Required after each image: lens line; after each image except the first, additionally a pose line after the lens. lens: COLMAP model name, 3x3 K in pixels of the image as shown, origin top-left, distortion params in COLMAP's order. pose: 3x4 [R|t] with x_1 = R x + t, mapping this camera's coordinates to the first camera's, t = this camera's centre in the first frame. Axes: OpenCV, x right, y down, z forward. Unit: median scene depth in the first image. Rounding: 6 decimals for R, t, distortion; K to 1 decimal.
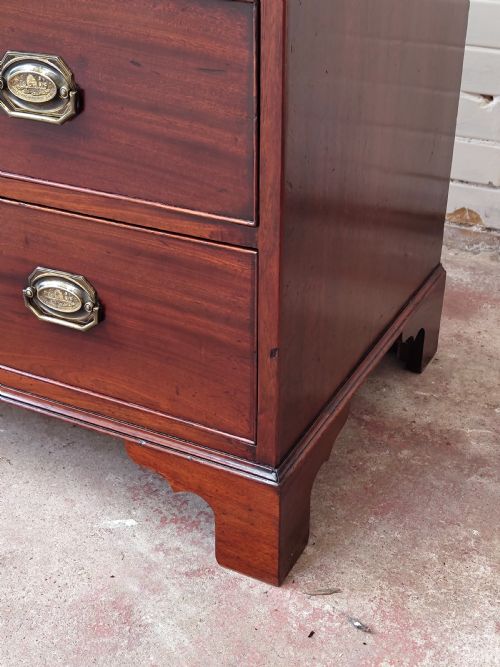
lens RADIAL K [[904.6, 0, 250.8], [0, 904.6, 351.0], [0, 0, 1]] dist [0.031155, -0.064860]
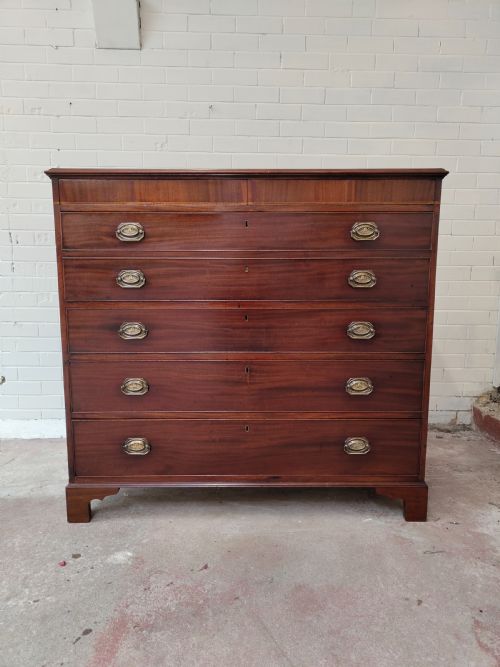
lens RADIAL K [[456.2, 0, 249.8], [0, 456.2, 342.9], [0, 0, 1]] dist [0.008345, 0.000213]
pose [[0.892885, -0.064334, 0.445665, -1.212673], [0.226191, 0.919888, -0.320381, 0.042568], [-0.389350, 0.386869, 0.835906, -0.407440]]
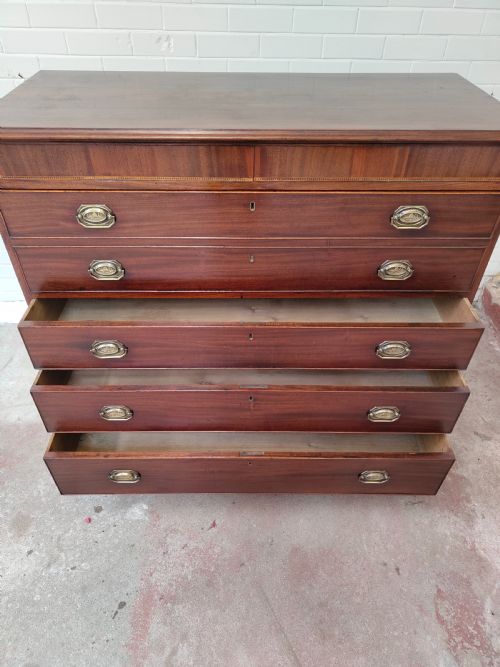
lens RADIAL K [[459.1, 0, 247.9], [0, 459.1, 342.0], [0, 0, 1]] dist [0.002461, 0.003042]
pose [[0.887069, -0.298162, 0.352432, -1.029516], [0.224766, 0.945794, 0.234421, -0.742865], [-0.403224, -0.128733, 0.906001, -0.344507]]
